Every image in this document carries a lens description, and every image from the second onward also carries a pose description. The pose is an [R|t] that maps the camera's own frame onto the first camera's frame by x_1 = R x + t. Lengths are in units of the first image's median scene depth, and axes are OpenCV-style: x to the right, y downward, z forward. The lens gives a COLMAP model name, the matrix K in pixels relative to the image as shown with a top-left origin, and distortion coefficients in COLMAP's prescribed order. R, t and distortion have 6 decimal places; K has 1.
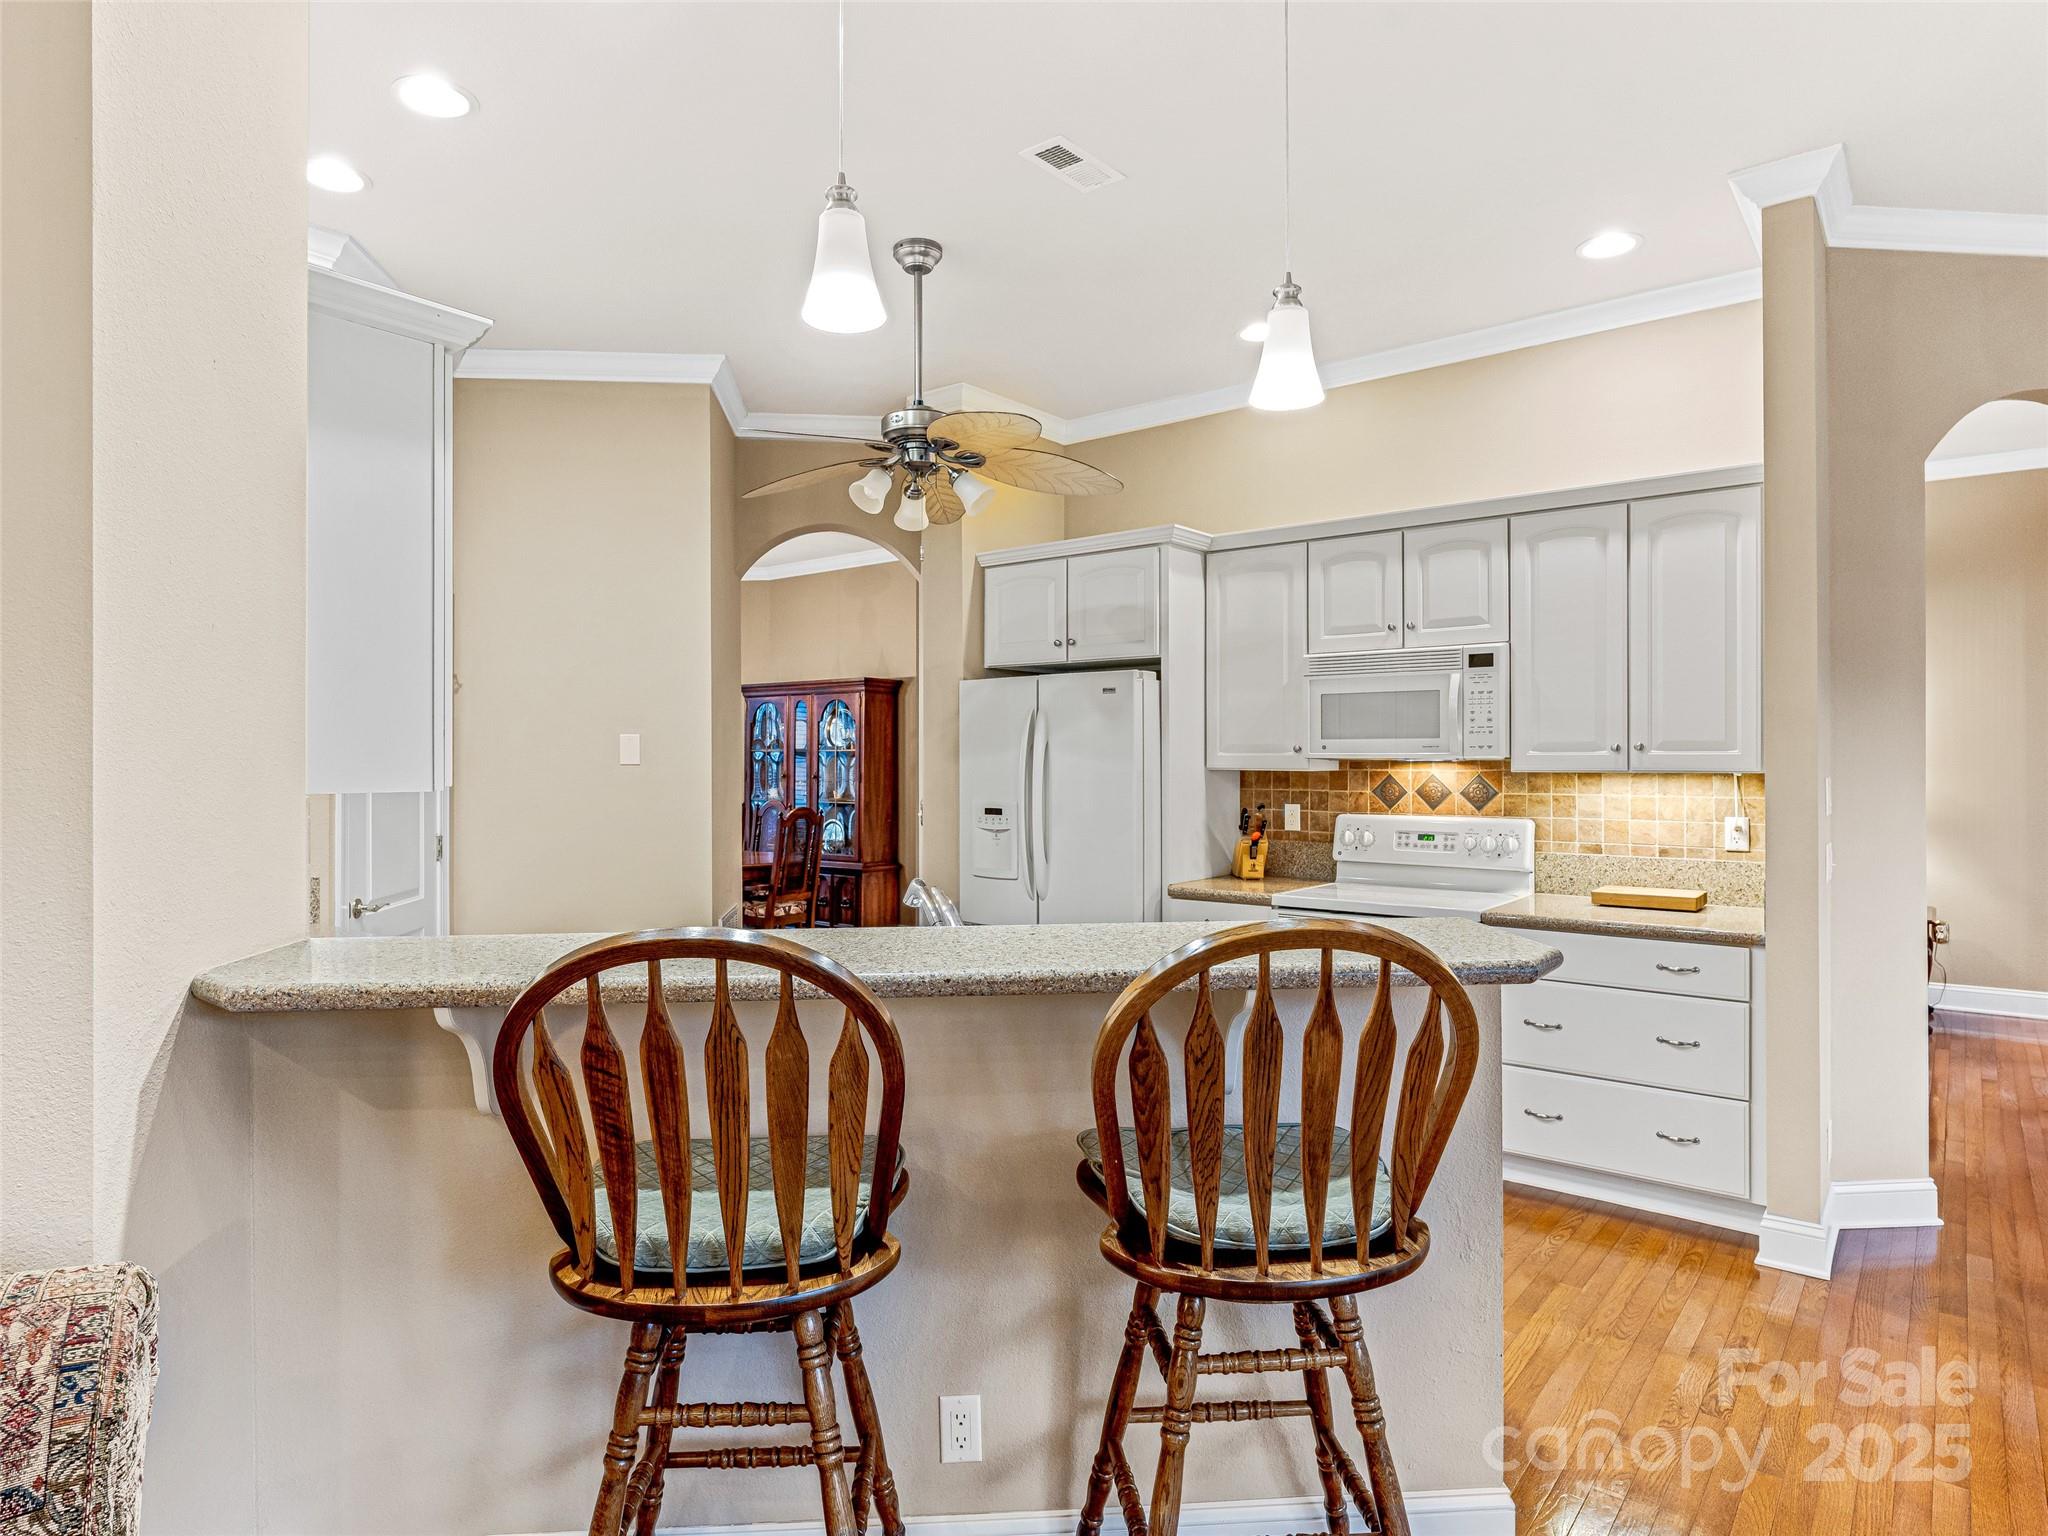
lens RADIAL K [[1171.2, 0, 1004.3], [0, 1171.2, 767.0], [0, 0, 1]] dist [0.000612, -0.000552]
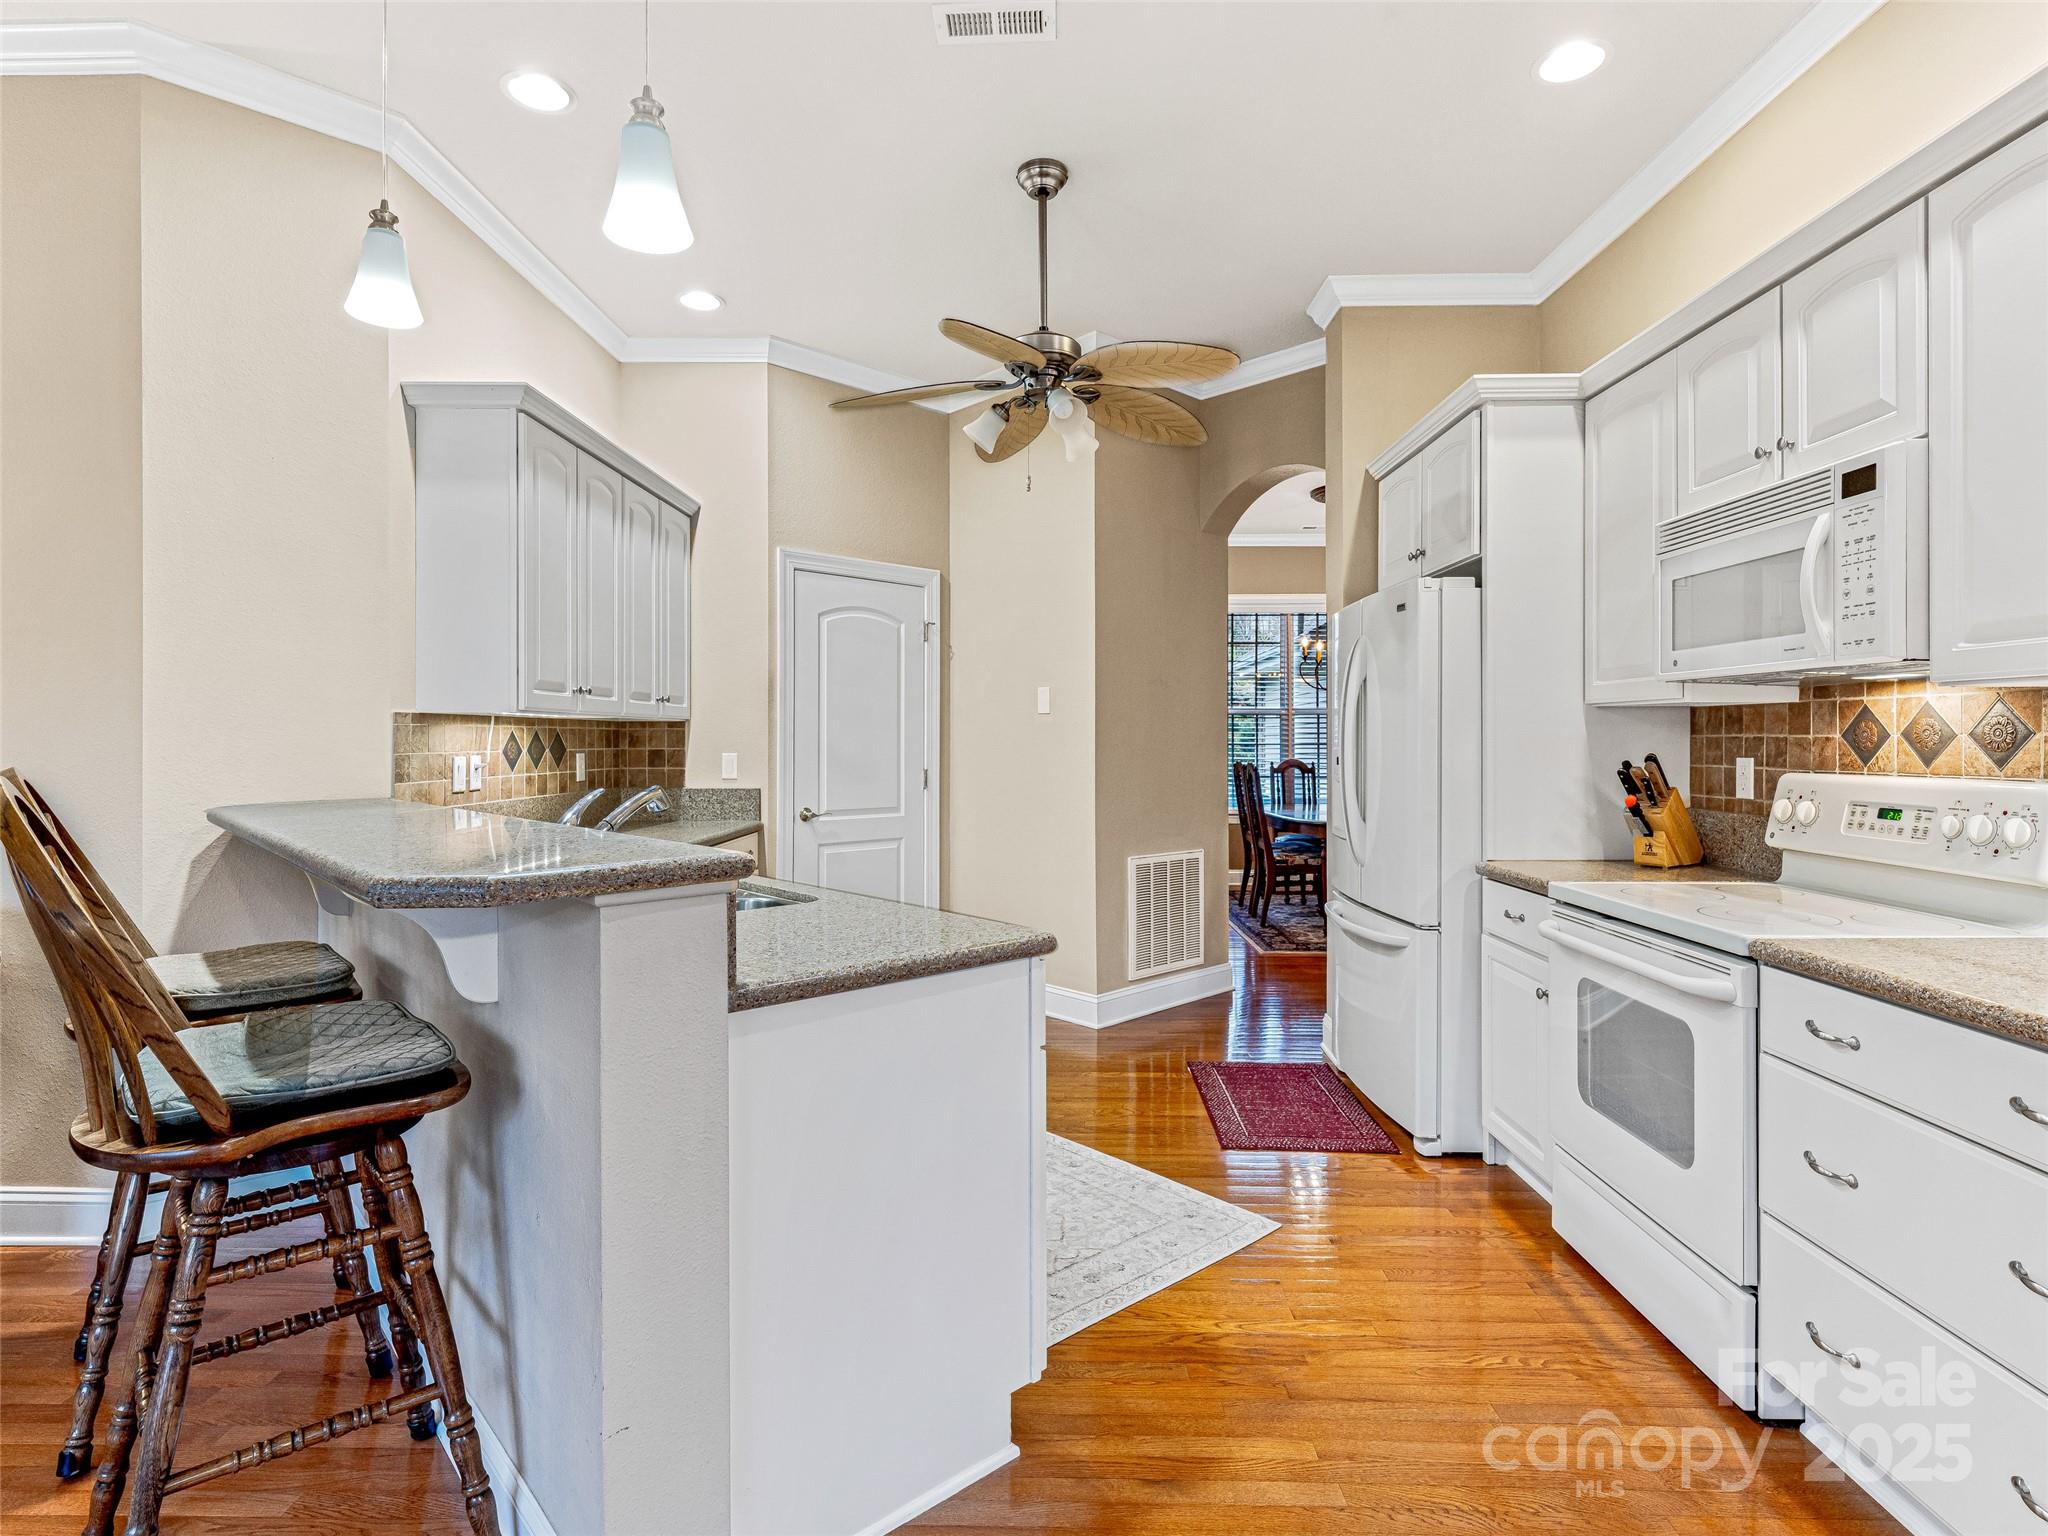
lens RADIAL K [[1051.3, 0, 1021.1], [0, 1051.3, 749.8], [0, 0, 1]] dist [0.006090, -0.005043]
pose [[0.610999, 0.010833, -0.791557, 0.495996], [-0.007822, 0.999940, 0.007647, 0.028177], [0.791592, 0.001519, 0.611047, 0.357502]]
